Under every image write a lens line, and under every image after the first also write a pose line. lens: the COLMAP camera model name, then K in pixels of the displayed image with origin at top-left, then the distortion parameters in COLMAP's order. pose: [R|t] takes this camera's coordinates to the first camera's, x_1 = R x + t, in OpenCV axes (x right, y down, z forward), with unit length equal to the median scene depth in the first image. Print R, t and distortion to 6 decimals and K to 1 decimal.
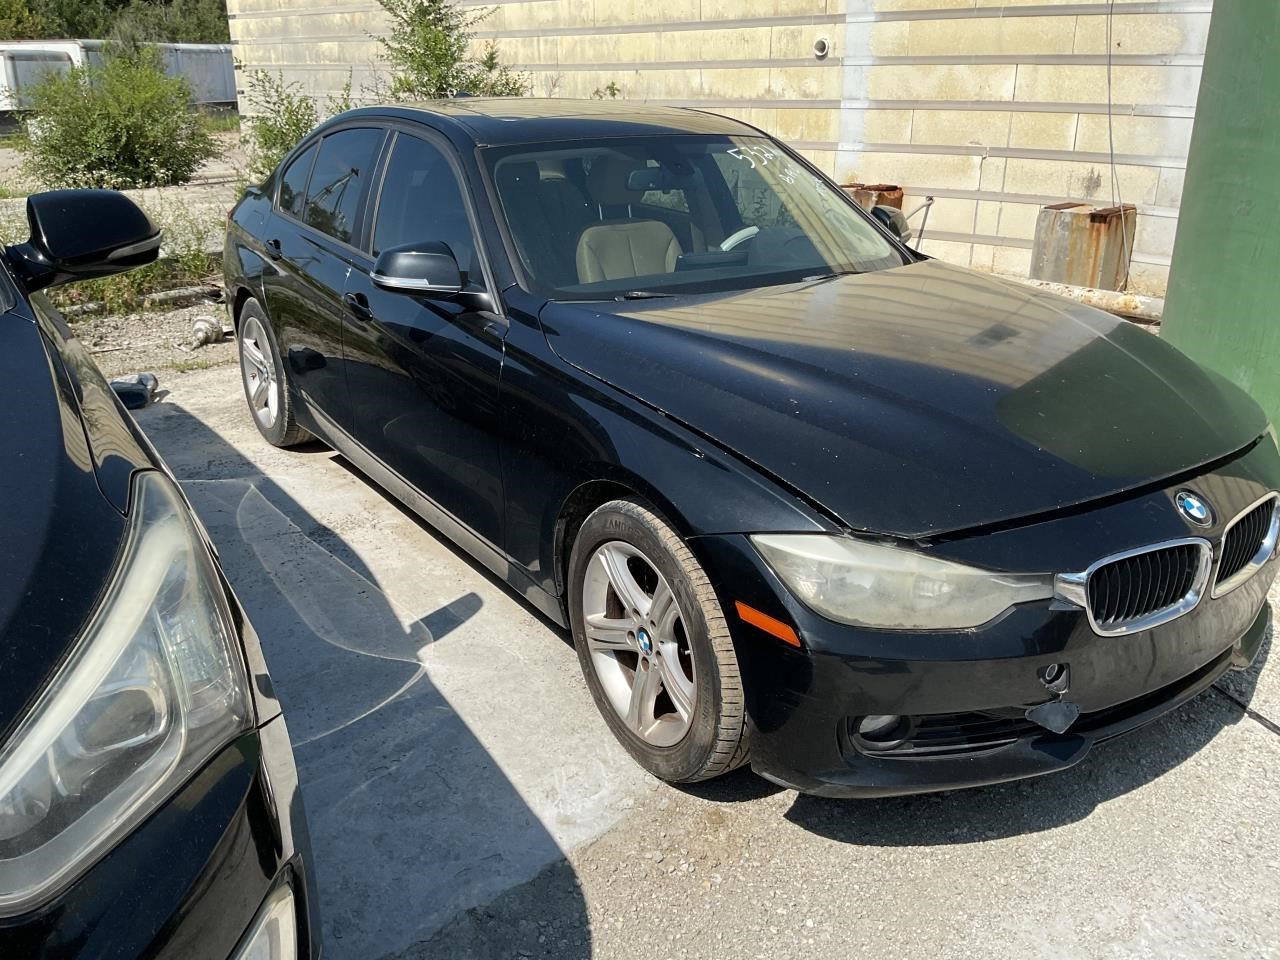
lens RADIAL K [[1076.9, 0, 640.0], [0, 1076.9, 480.0], [0, 0, 1]] dist [-0.001656, -0.054016]
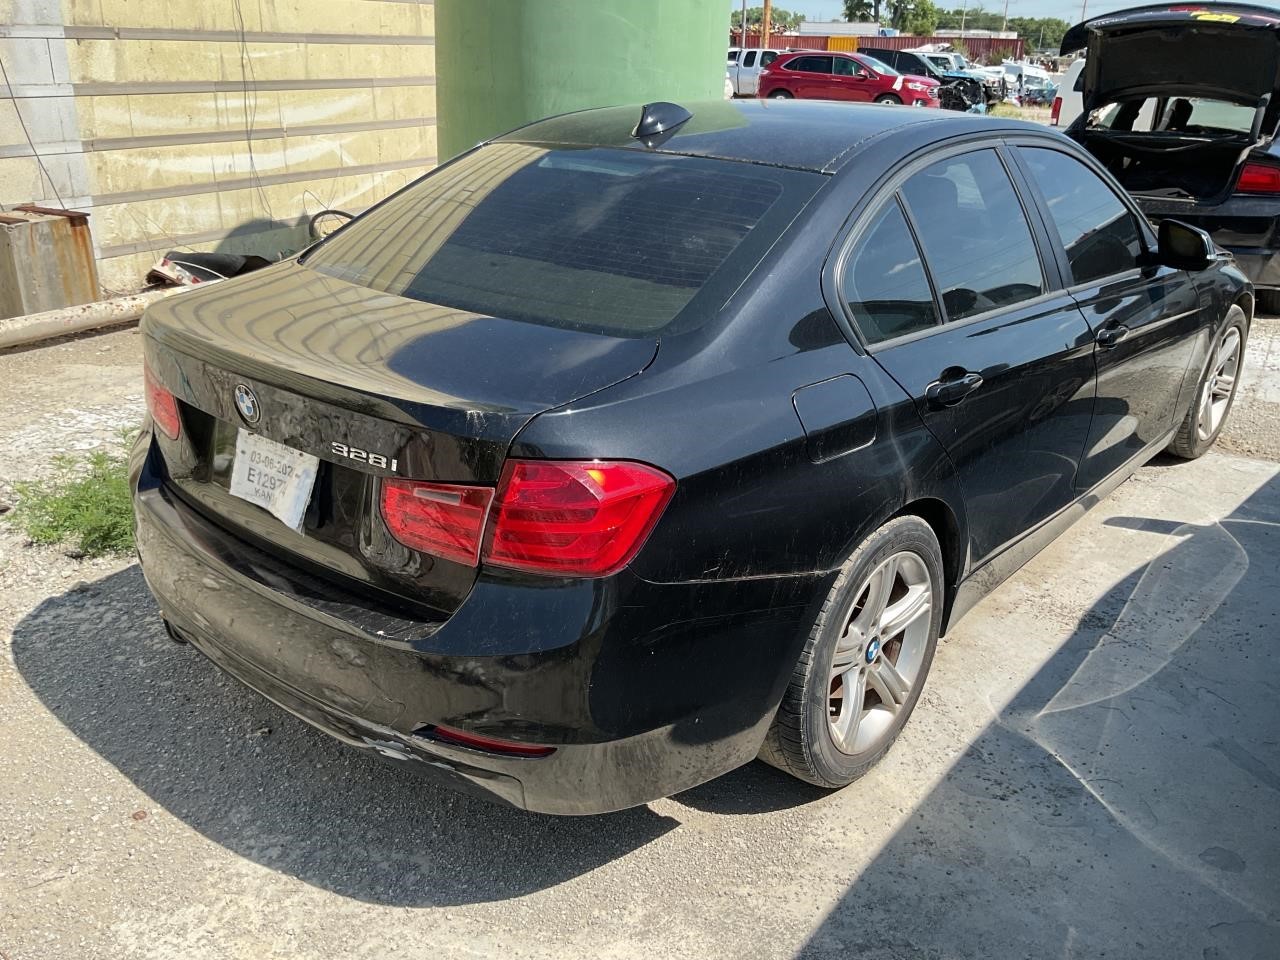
lens RADIAL K [[1076.9, 0, 640.0], [0, 1076.9, 480.0], [0, 0, 1]] dist [-0.001656, -0.054016]
pose [[-0.253783, -0.365508, 0.895543, -0.810807], [0.326635, 0.839083, 0.435028, -0.464777], [-0.910441, 0.402919, -0.093557, 1.197937]]
